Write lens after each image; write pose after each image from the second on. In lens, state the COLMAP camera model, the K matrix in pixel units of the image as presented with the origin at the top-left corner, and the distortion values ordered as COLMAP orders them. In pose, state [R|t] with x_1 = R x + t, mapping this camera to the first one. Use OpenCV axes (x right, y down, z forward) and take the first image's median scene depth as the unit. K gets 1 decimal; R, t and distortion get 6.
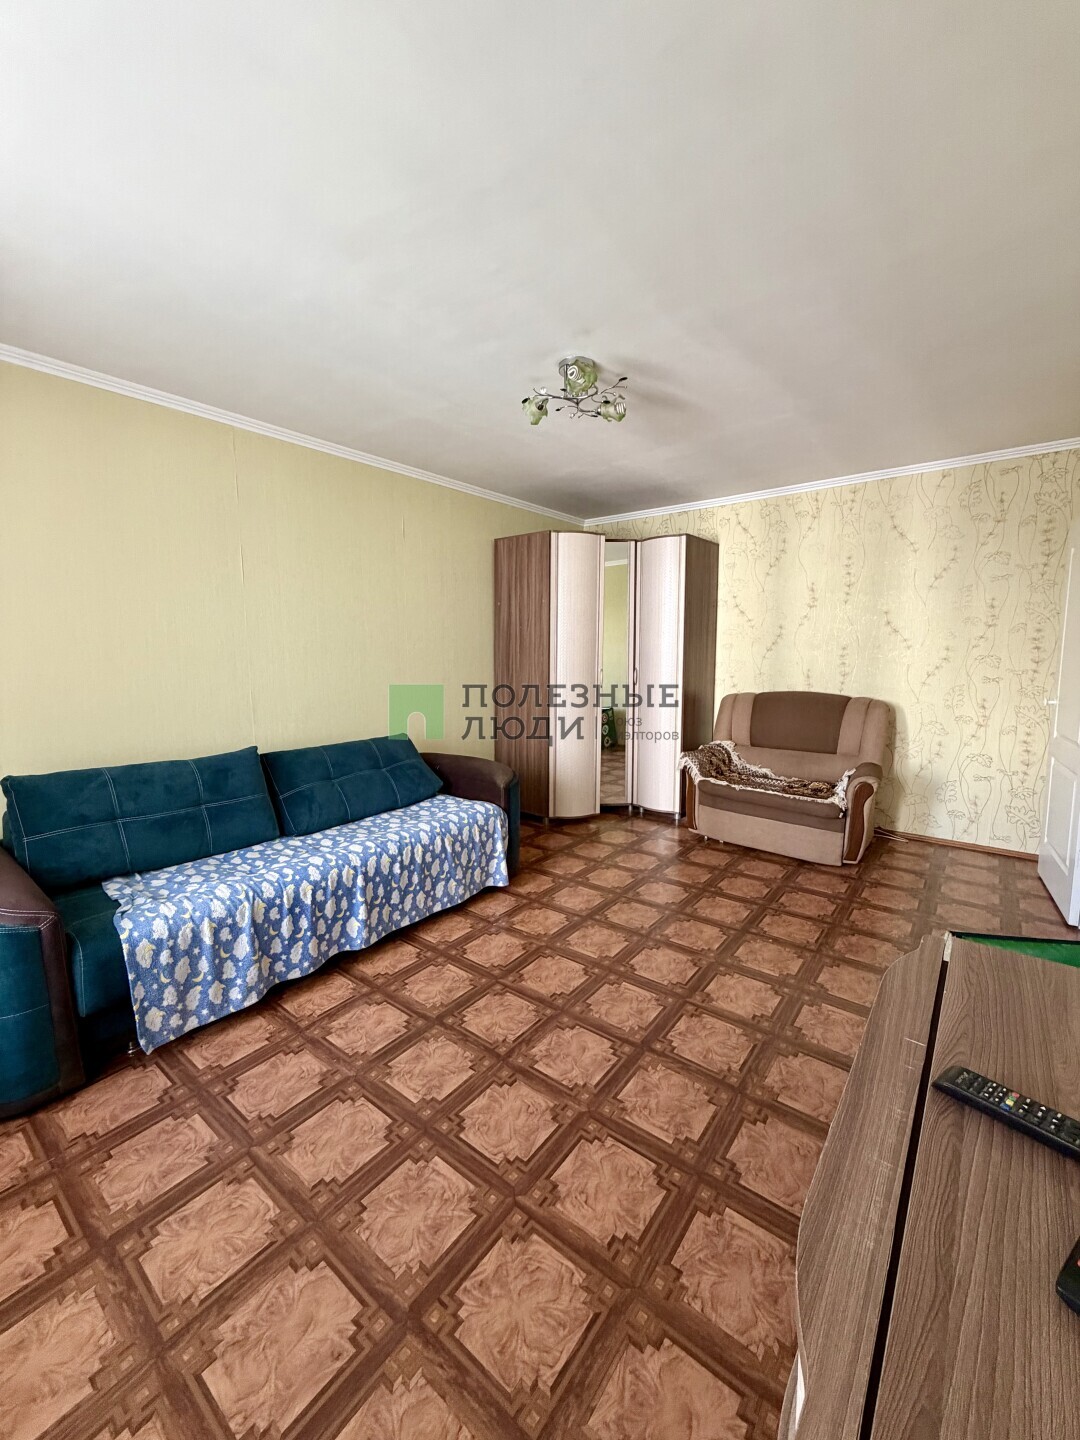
lens RADIAL K [[576.4, 0, 540.0], [0, 576.4, 720.0], [0, 0, 1]] dist [0.003202, 0.000544]
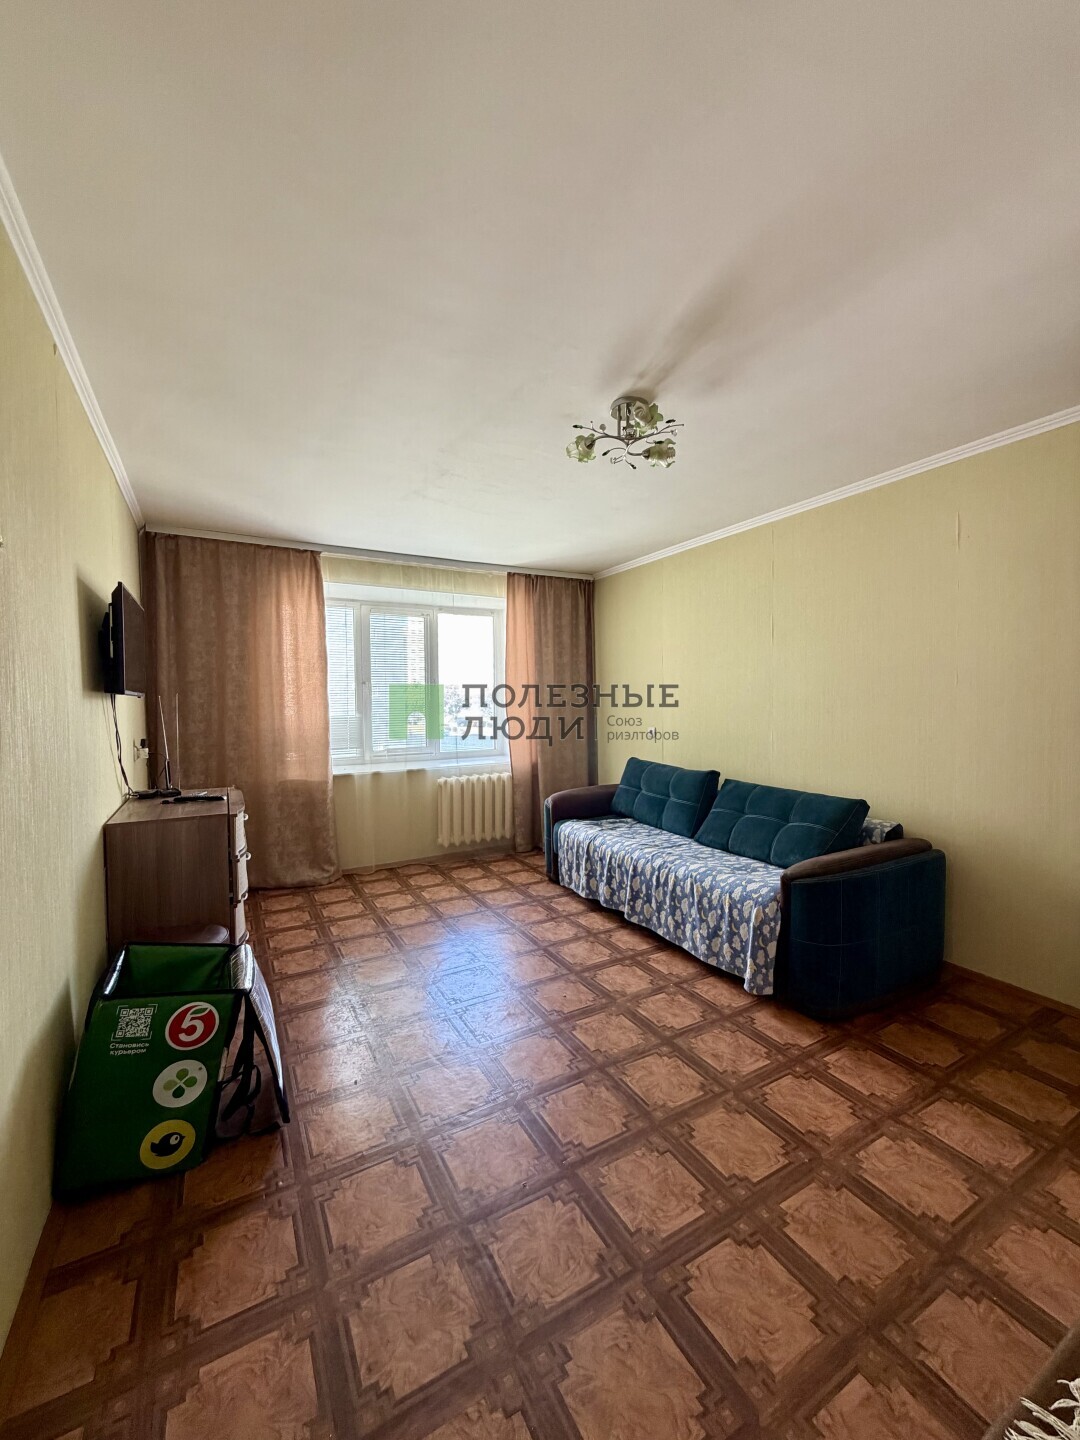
lens RADIAL K [[576.4, 0, 540.0], [0, 576.4, 720.0], [0, 0, 1]] dist [0.003202, 0.000544]
pose [[-0.386597, 0.047476, -0.921026, 0.877723], [-0.099916, 0.990640, 0.093004, -0.152178], [0.916820, 0.127981, -0.378235, 1.113274]]
